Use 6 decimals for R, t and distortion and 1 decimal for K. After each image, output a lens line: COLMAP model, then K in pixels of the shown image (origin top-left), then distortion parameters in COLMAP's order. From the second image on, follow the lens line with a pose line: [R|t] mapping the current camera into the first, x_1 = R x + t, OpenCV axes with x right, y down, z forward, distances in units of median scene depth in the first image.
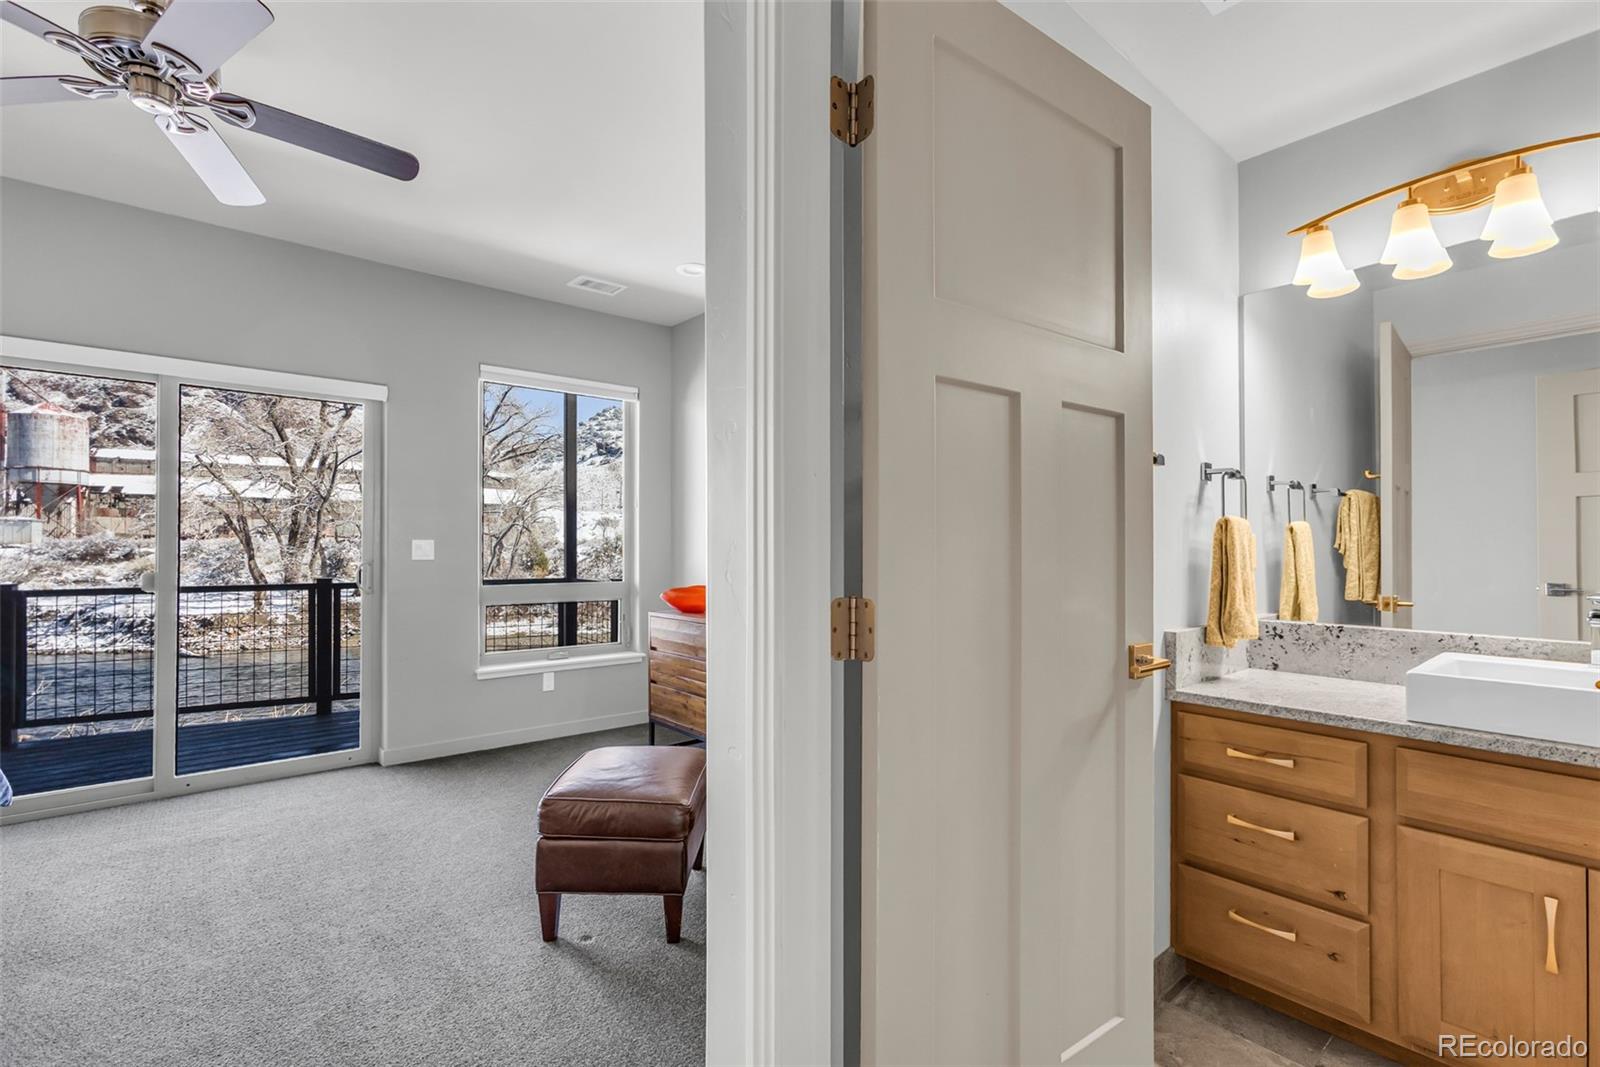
lens RADIAL K [[724.5, 0, 772.9], [0, 724.5, 534.1], [0, 0, 1]] dist [-0.002562, 0.005083]
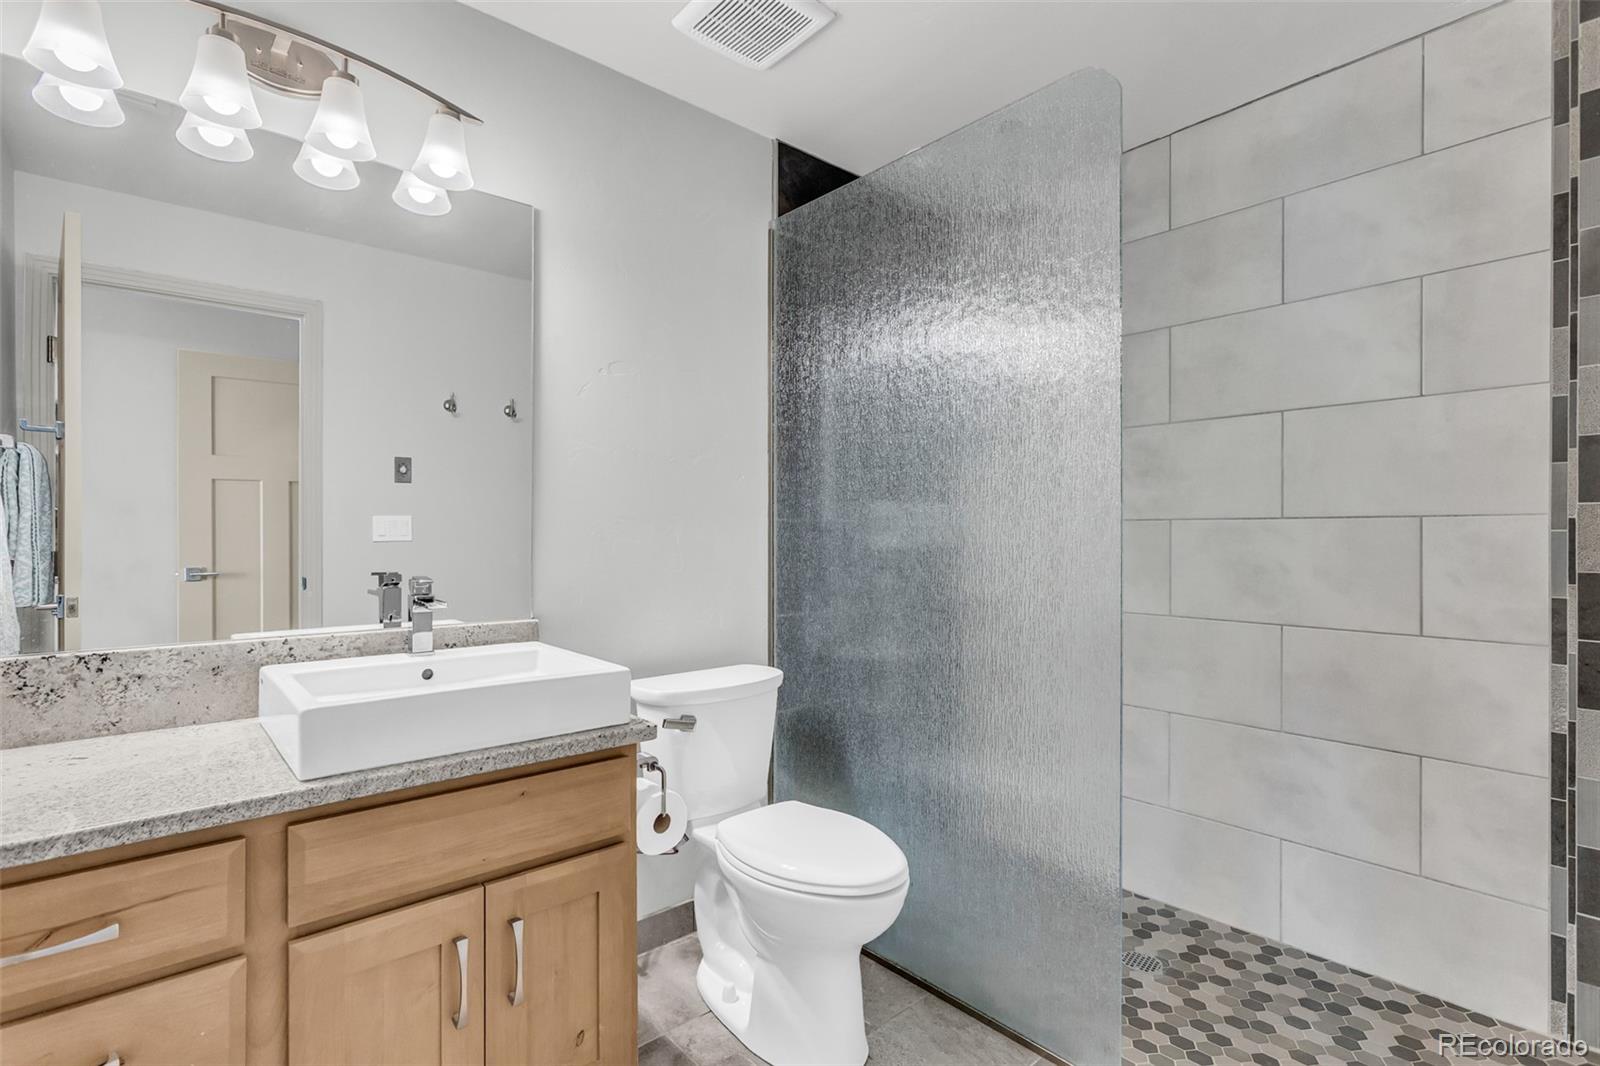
lens RADIAL K [[724.5, 0, 708.4], [0, 724.5, 538.8], [0, 0, 1]] dist [-0.002562, 0.005083]
pose [[-0.021762, -0.004802, 0.999752, 0.178121], [-0.019304, 0.999804, 0.004382, 0.019930], [-0.999577, -0.019204, -0.021850, 0.584402]]
